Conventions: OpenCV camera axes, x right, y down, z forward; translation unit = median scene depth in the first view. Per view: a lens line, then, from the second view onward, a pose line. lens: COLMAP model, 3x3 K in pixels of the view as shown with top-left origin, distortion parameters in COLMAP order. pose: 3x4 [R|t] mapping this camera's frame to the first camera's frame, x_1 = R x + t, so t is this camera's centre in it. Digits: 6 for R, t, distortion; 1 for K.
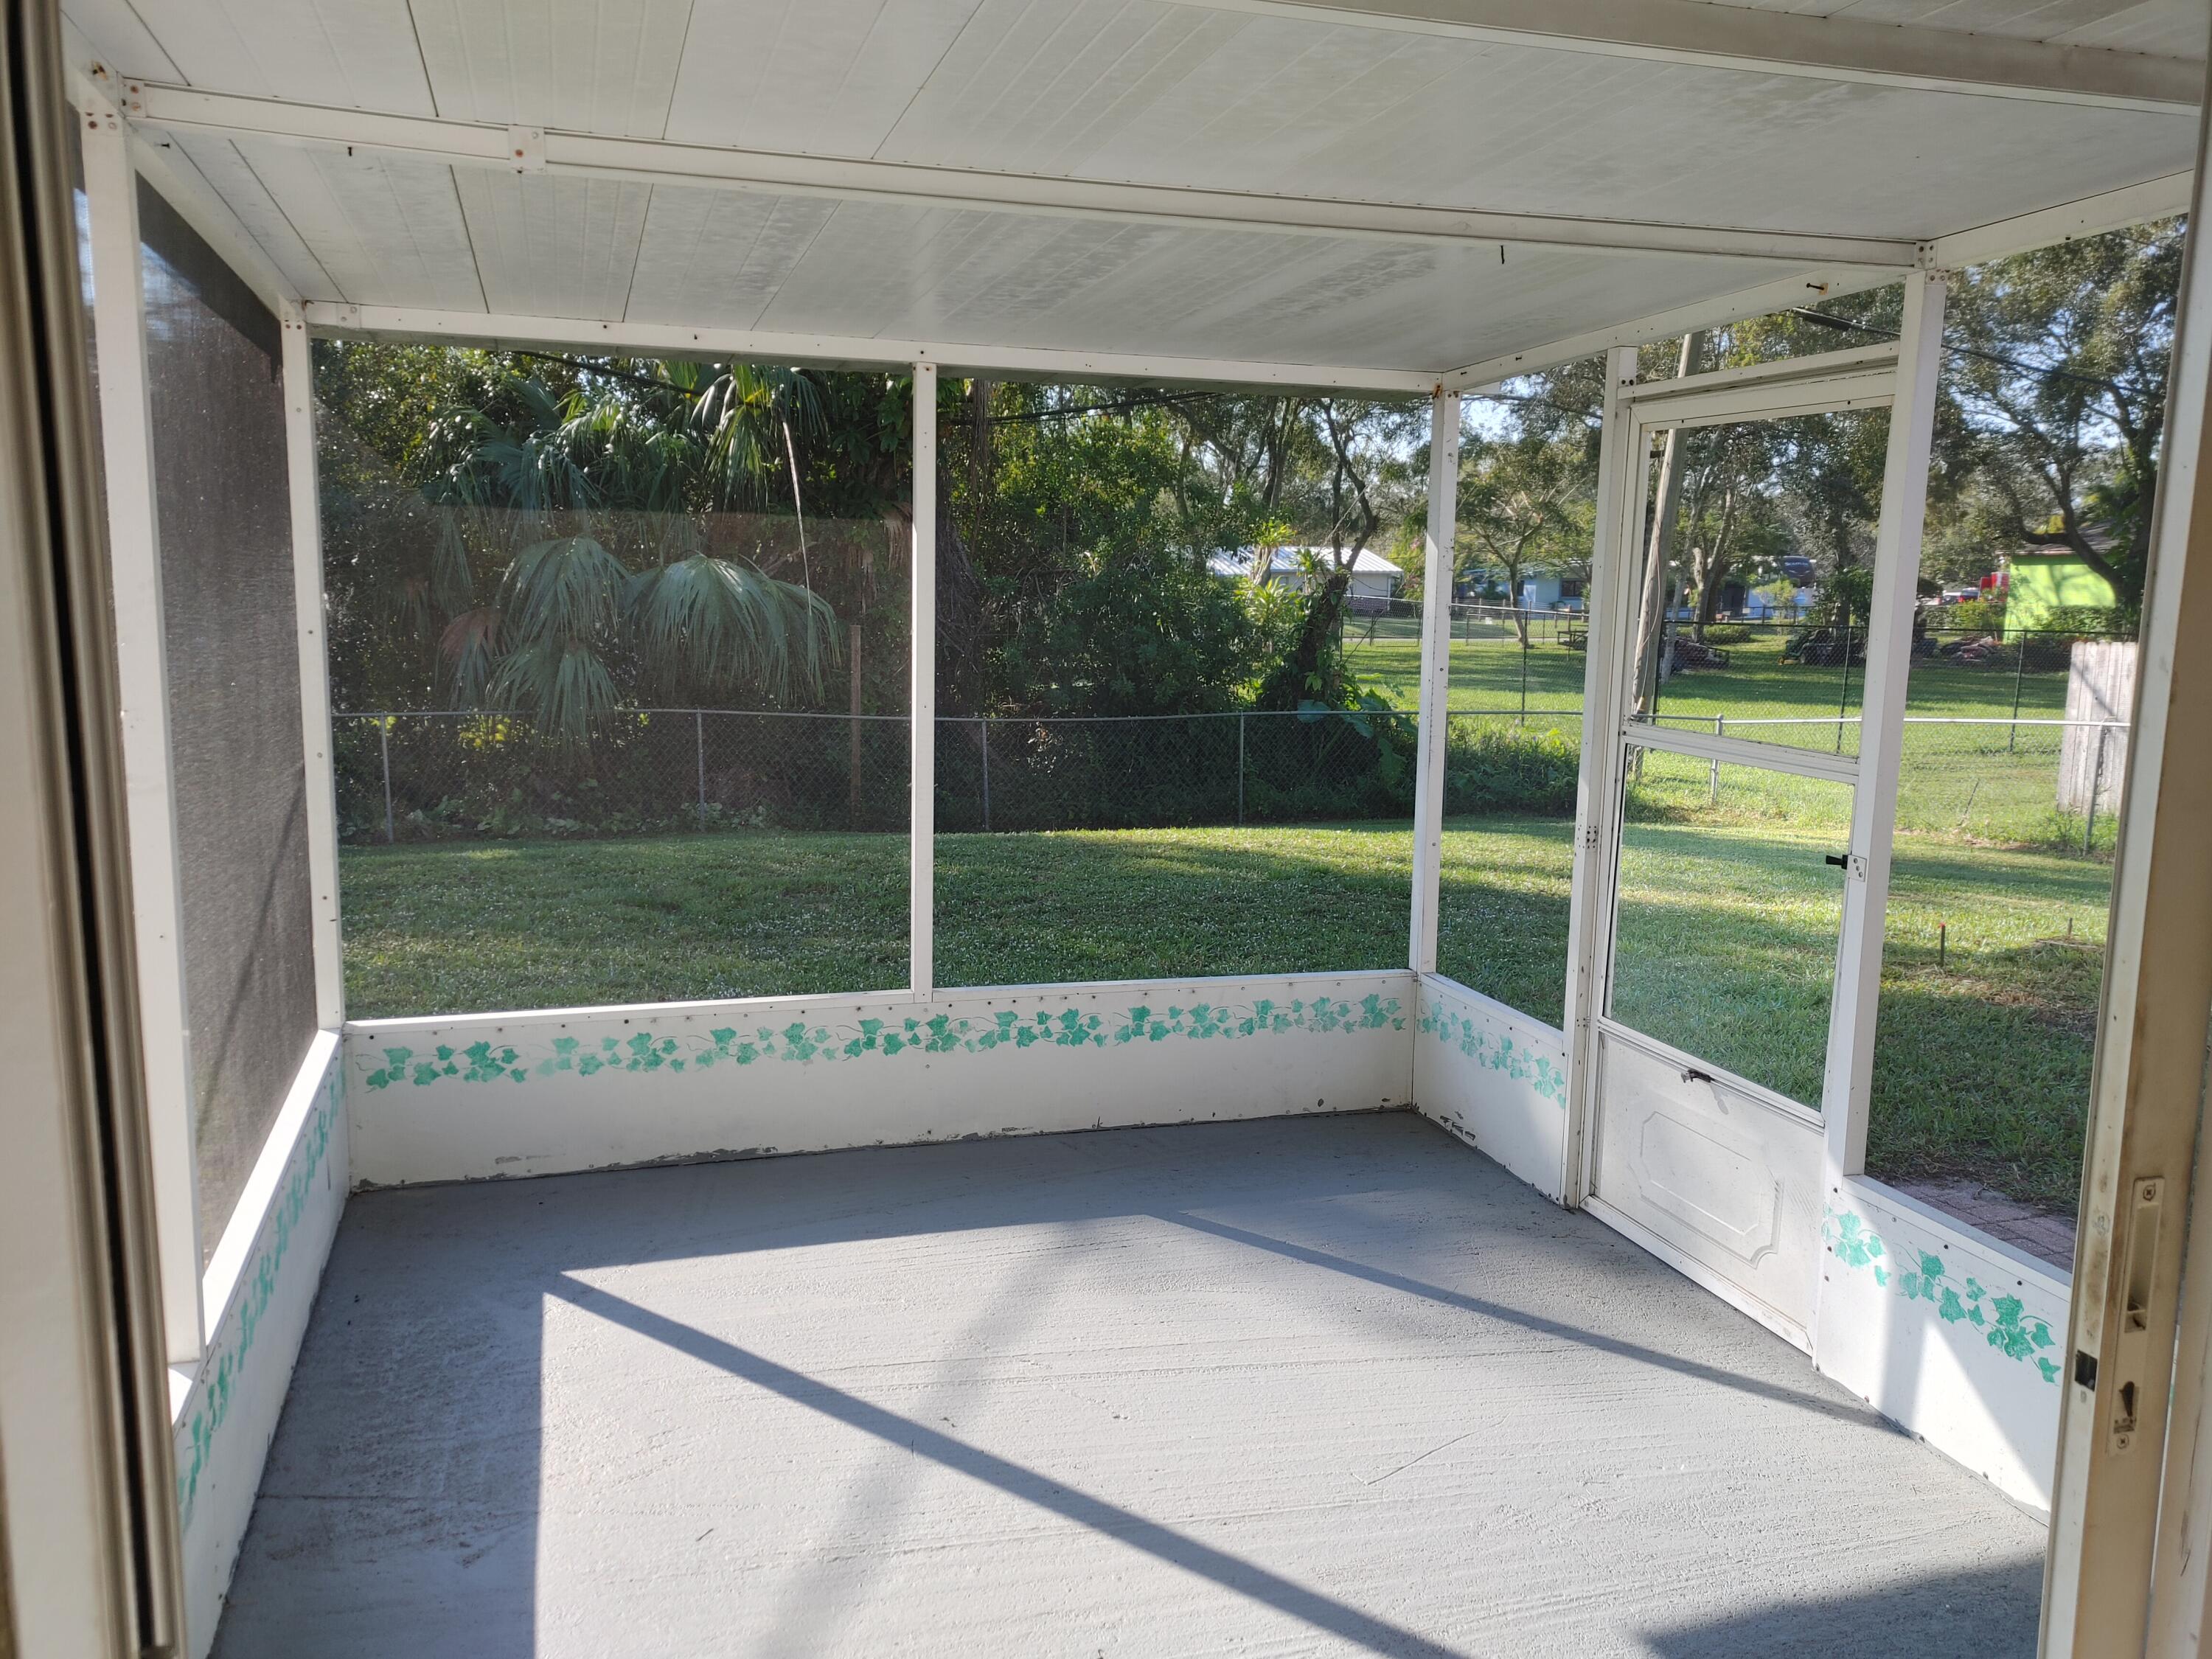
lens RADIAL K [[1690.8, 0, 1095.8], [0, 1690.8, 843.2], [0, 0, 1]] dist [0.016143, -0.003425]
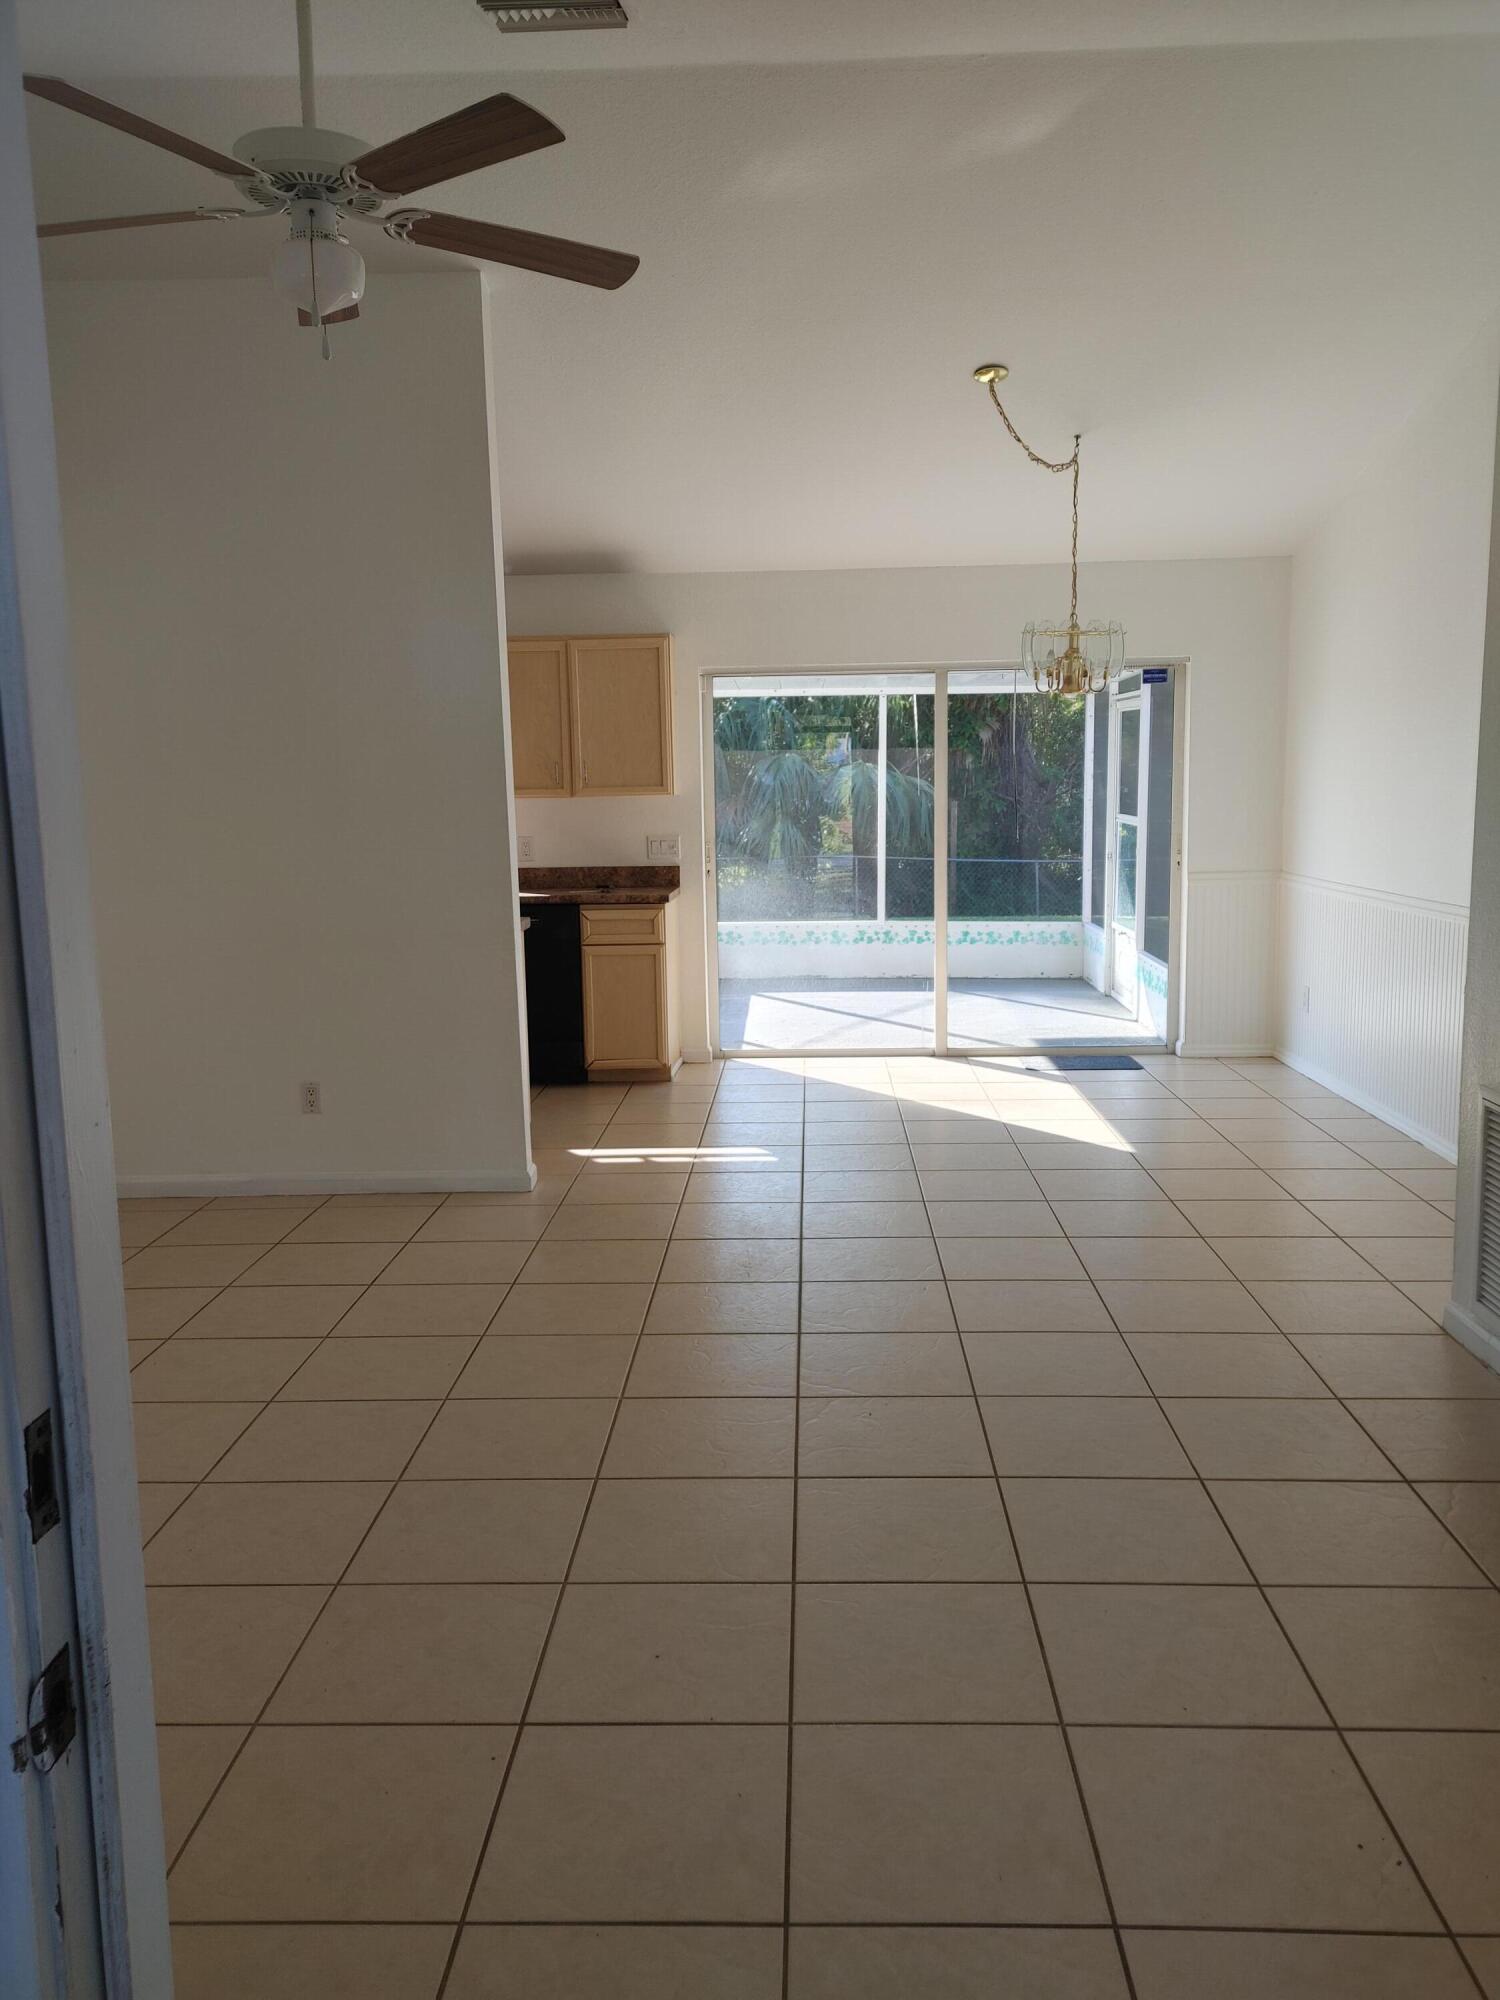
lens RADIAL K [[1528.7, 0, 747.6], [0, 1528.7, 995.6], [0, 0, 1]] dist [0.016143, -0.003425]
pose [[0.944024, 0.015388, -0.329517, 0.504875], [-0.019214, 0.999780, -0.008357, 0.229711], [0.329316, 0.014221, 0.944113, -1.392946]]
